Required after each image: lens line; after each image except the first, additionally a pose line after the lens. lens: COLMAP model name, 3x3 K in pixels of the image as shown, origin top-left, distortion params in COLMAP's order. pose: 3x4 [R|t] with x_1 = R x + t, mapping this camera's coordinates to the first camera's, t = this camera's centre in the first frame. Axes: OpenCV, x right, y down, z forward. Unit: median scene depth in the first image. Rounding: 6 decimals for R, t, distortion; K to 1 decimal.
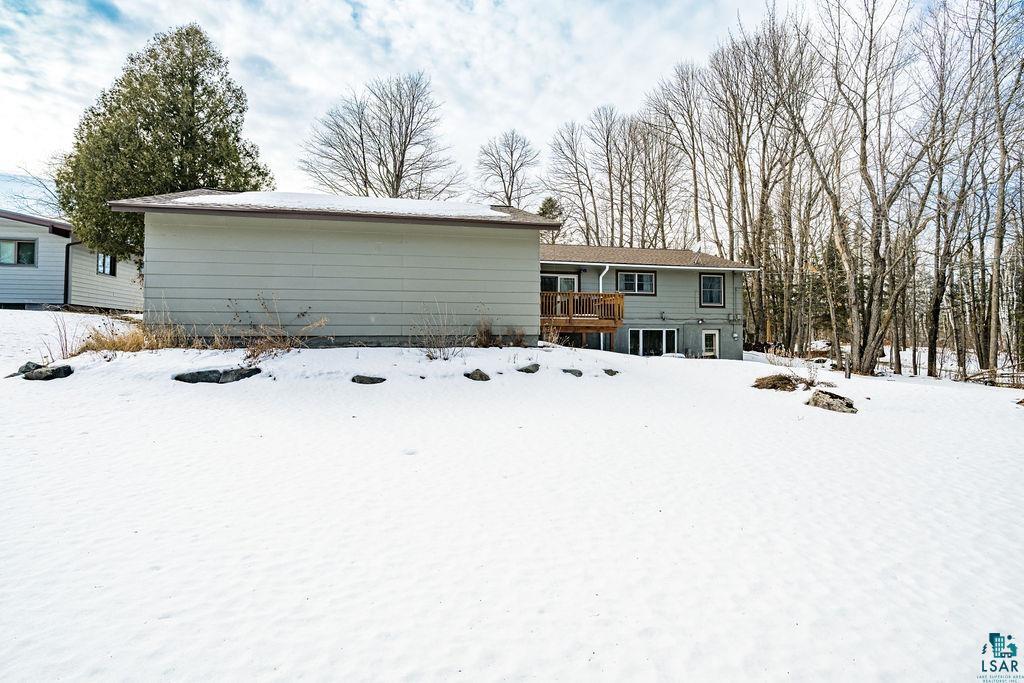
lens RADIAL K [[480.0, 0, 503.3], [0, 480.0, 323.6], [0, 0, 1]] dist [0.000881, -0.000346]
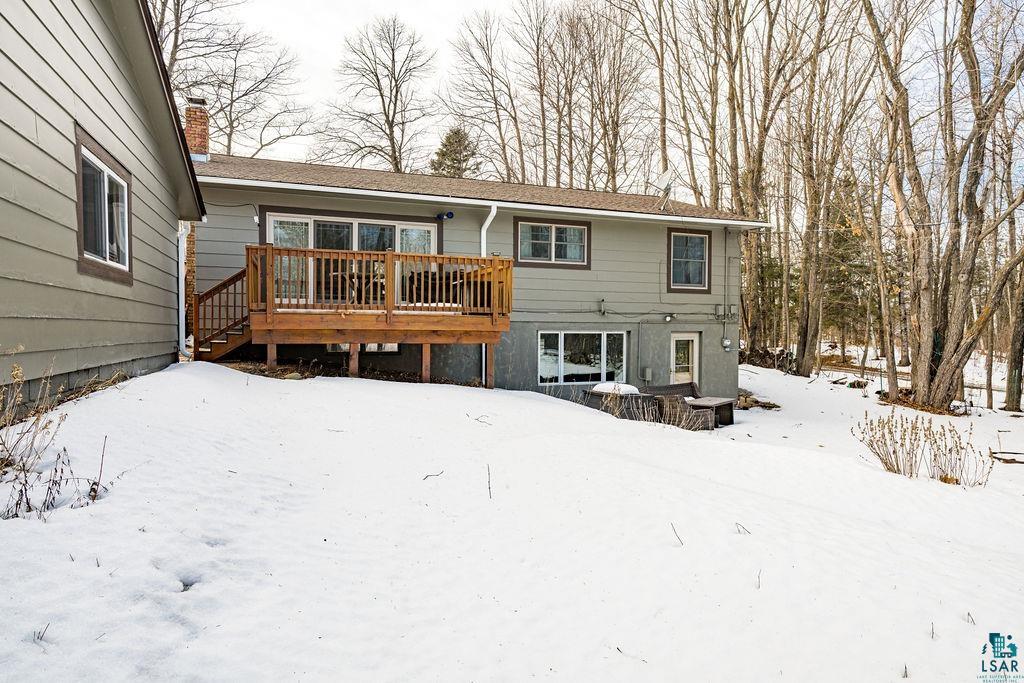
lens RADIAL K [[613.2, 0, 512.2], [0, 613.2, 343.6], [0, 0, 1]] dist [-0.001414, 0.000784]
pose [[0.989006, -0.001329, 0.147872, 0.094150], [-0.006189, 0.998711, 0.050369, -0.006511], [-0.147748, -0.050731, 0.987723, 0.240163]]
